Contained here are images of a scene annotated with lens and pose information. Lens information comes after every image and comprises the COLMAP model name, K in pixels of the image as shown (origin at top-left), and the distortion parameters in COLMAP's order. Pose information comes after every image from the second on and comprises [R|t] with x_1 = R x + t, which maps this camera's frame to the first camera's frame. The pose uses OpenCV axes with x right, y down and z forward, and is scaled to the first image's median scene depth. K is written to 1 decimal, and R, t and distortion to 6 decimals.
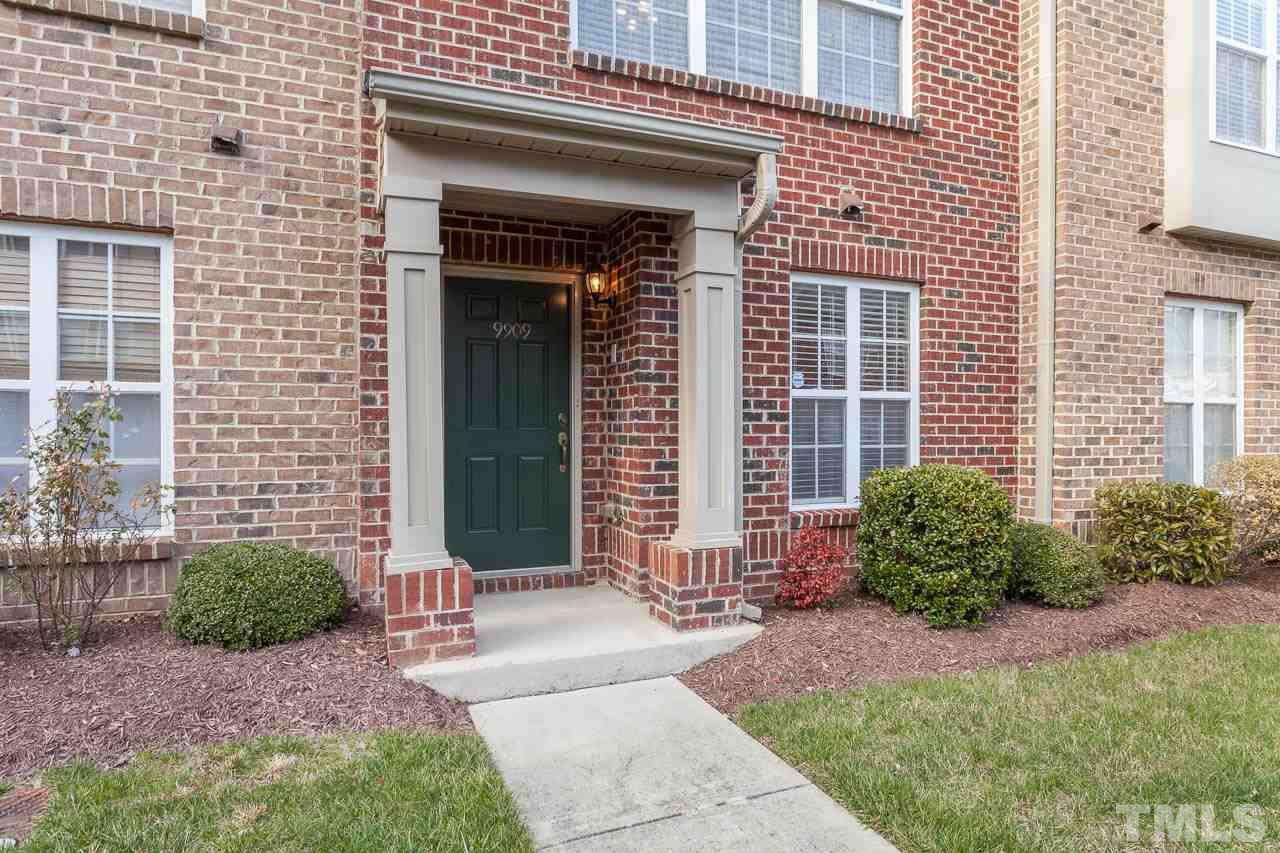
lens RADIAL K [[730.8, 0, 639.1], [0, 730.8, 399.3], [0, 0, 1]] dist [-0.004199, -0.000817]
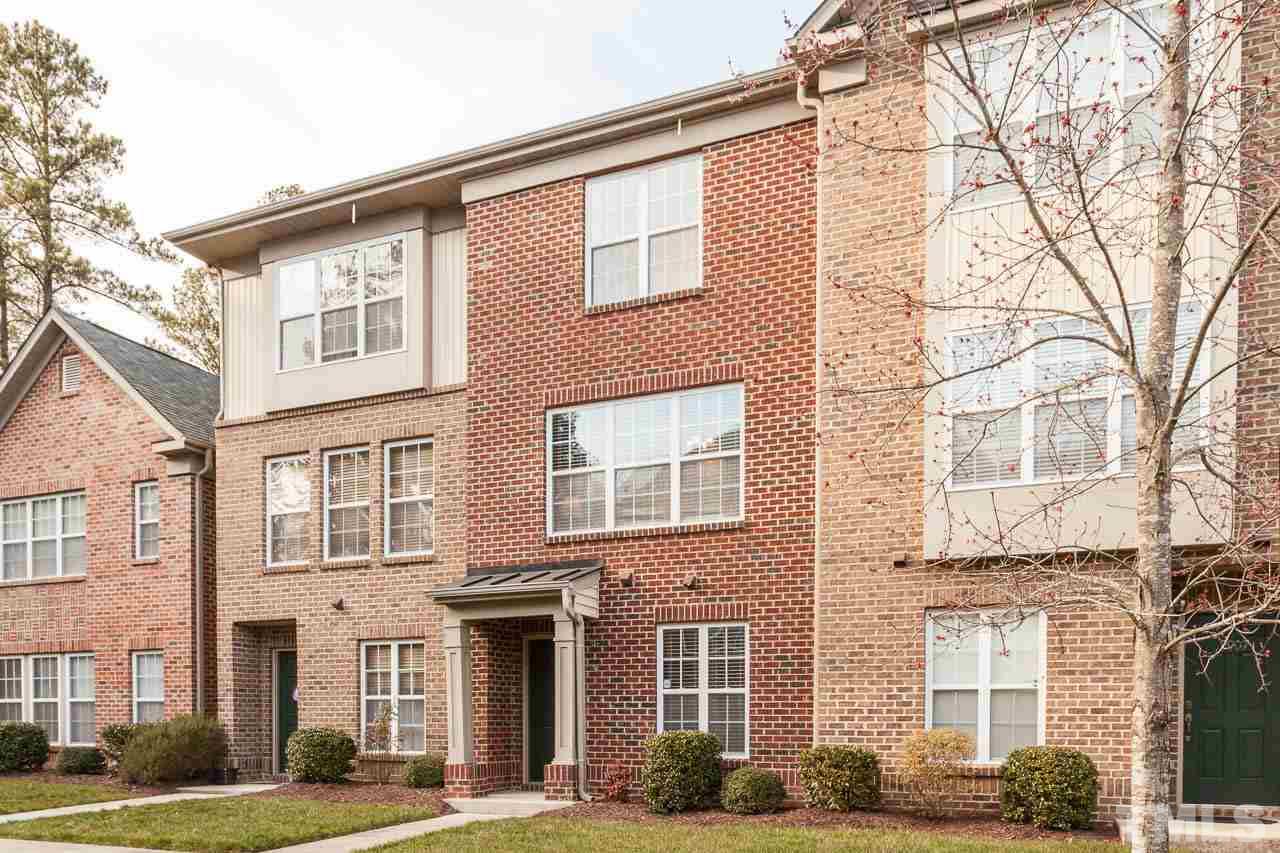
lens RADIAL K [[979.7, 0, 640.6], [0, 979.7, 631.0], [0, 0, 1]] dist [-0.000800, -0.002508]
pose [[0.709008, -0.065173, -0.702183, 1.856480], [0.029411, 0.997587, -0.062894, -0.007224], [0.704587, 0.023940, 0.709214, -0.741690]]
